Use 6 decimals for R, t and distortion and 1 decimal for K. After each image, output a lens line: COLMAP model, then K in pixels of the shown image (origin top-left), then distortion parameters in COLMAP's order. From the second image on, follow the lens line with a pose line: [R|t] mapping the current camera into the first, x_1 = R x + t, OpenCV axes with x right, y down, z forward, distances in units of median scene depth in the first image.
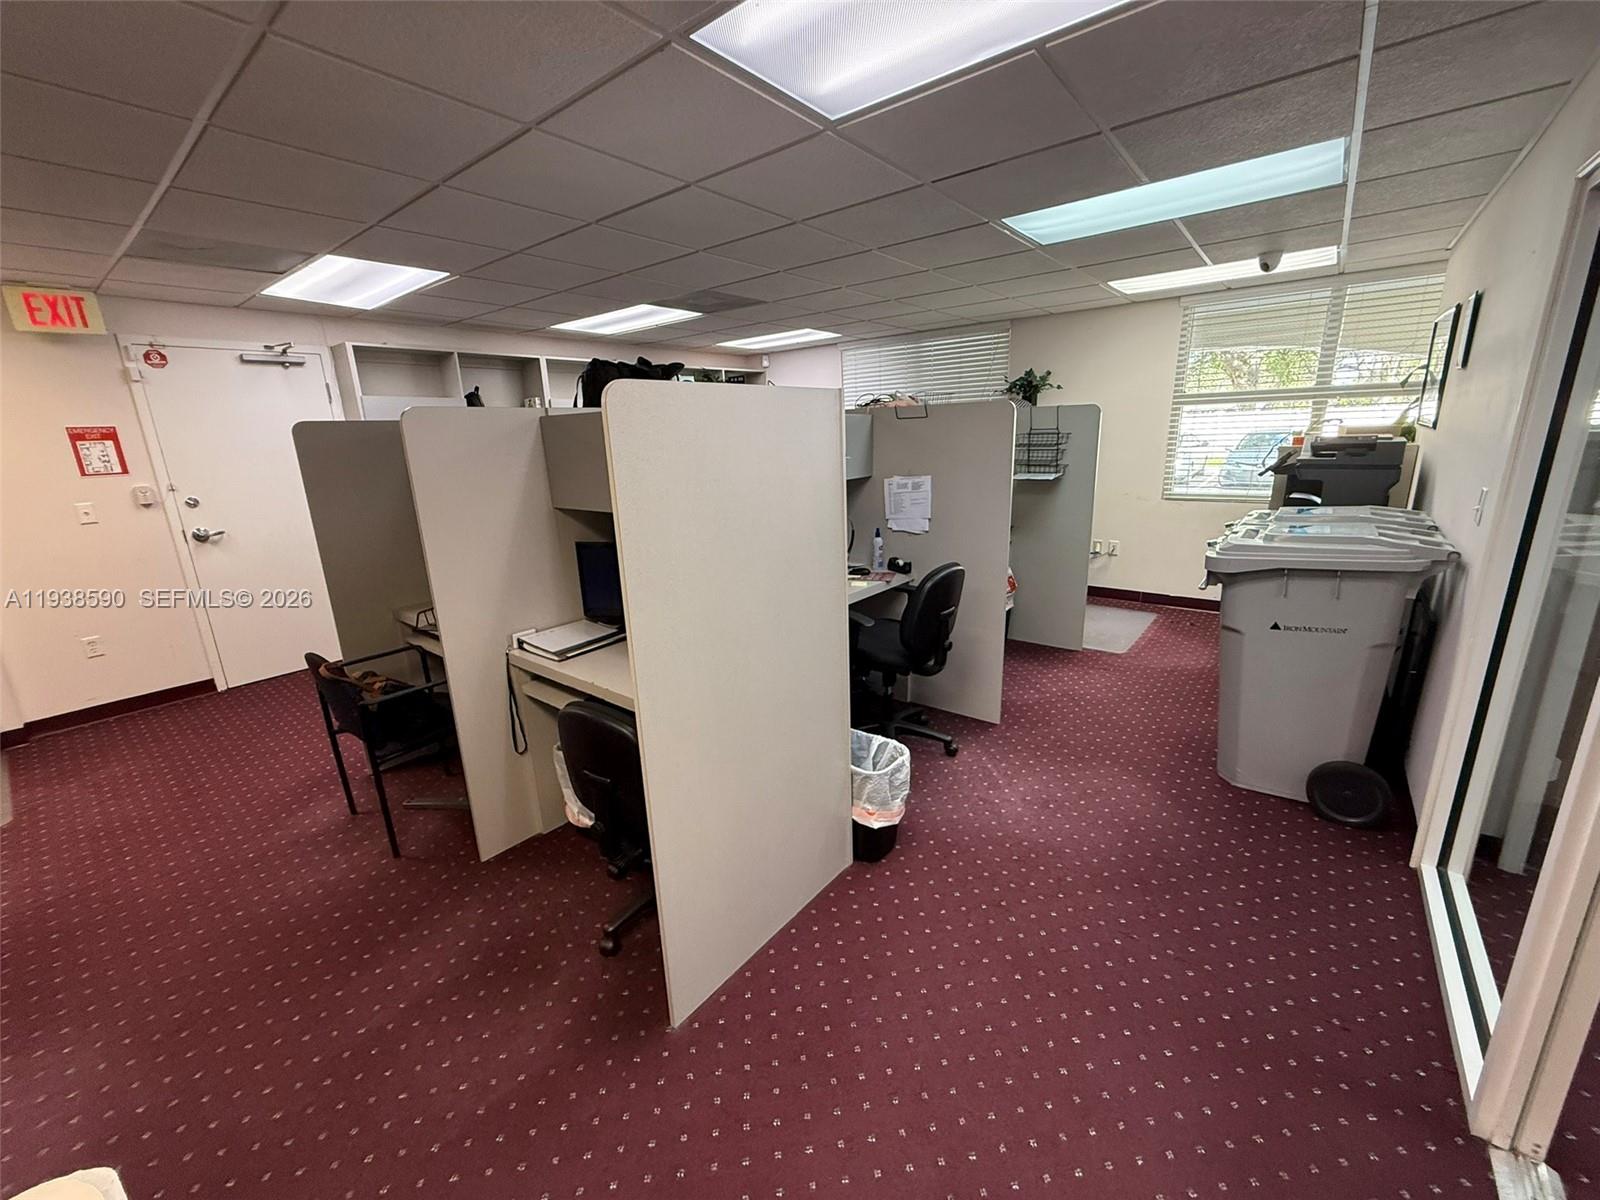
lens RADIAL K [[637.3, 0, 817.2], [0, 637.3, 601.2], [0, 0, 1]] dist [0.001261, 0.000607]
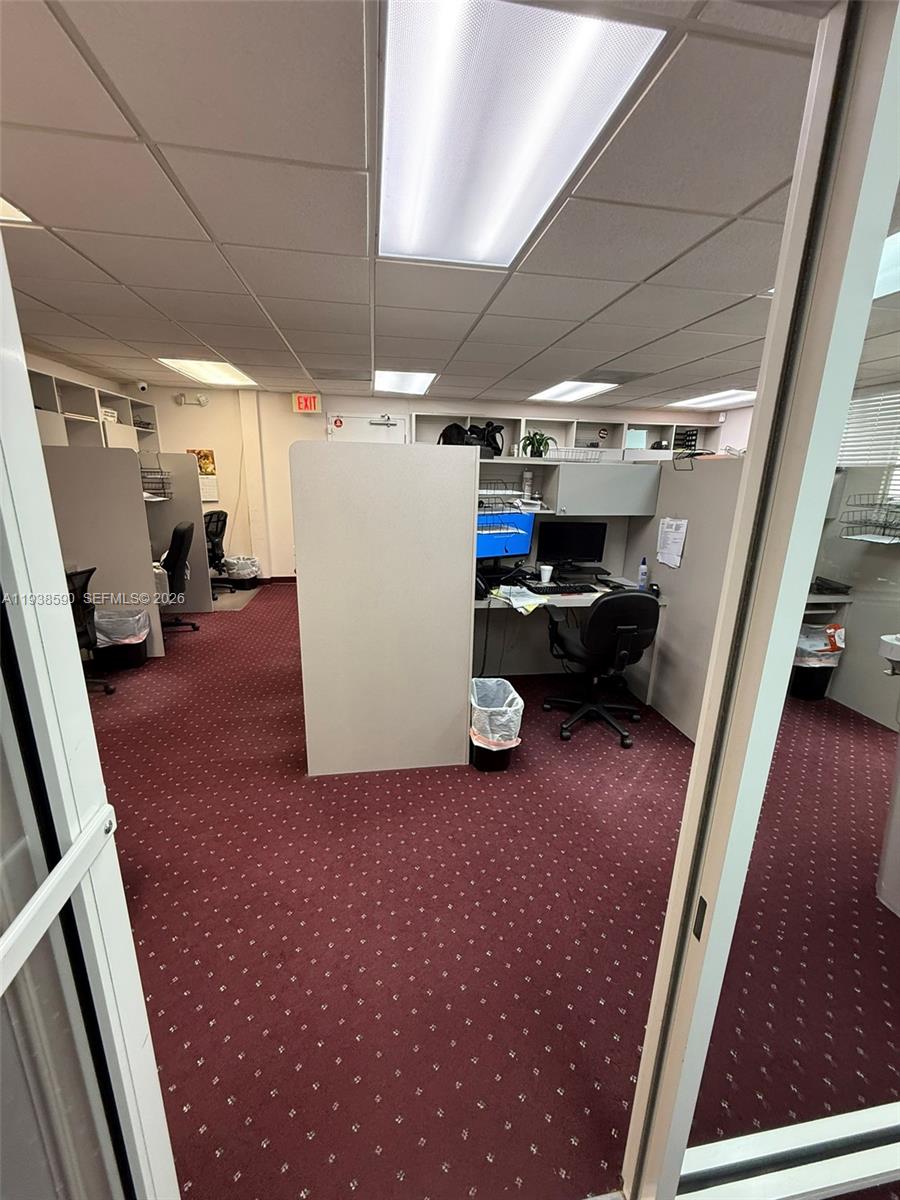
lens RADIAL K [[478.0, 0, 446.5], [0, 478.0, 599.9], [0, 0, 1]] dist [0.001261, 0.000607]
pose [[0.739365, 0.227247, -0.633797, 0.414595], [-0.222743, 0.970874, 0.088260, -0.031890], [0.635394, 0.075918, 0.768447, 0.054696]]
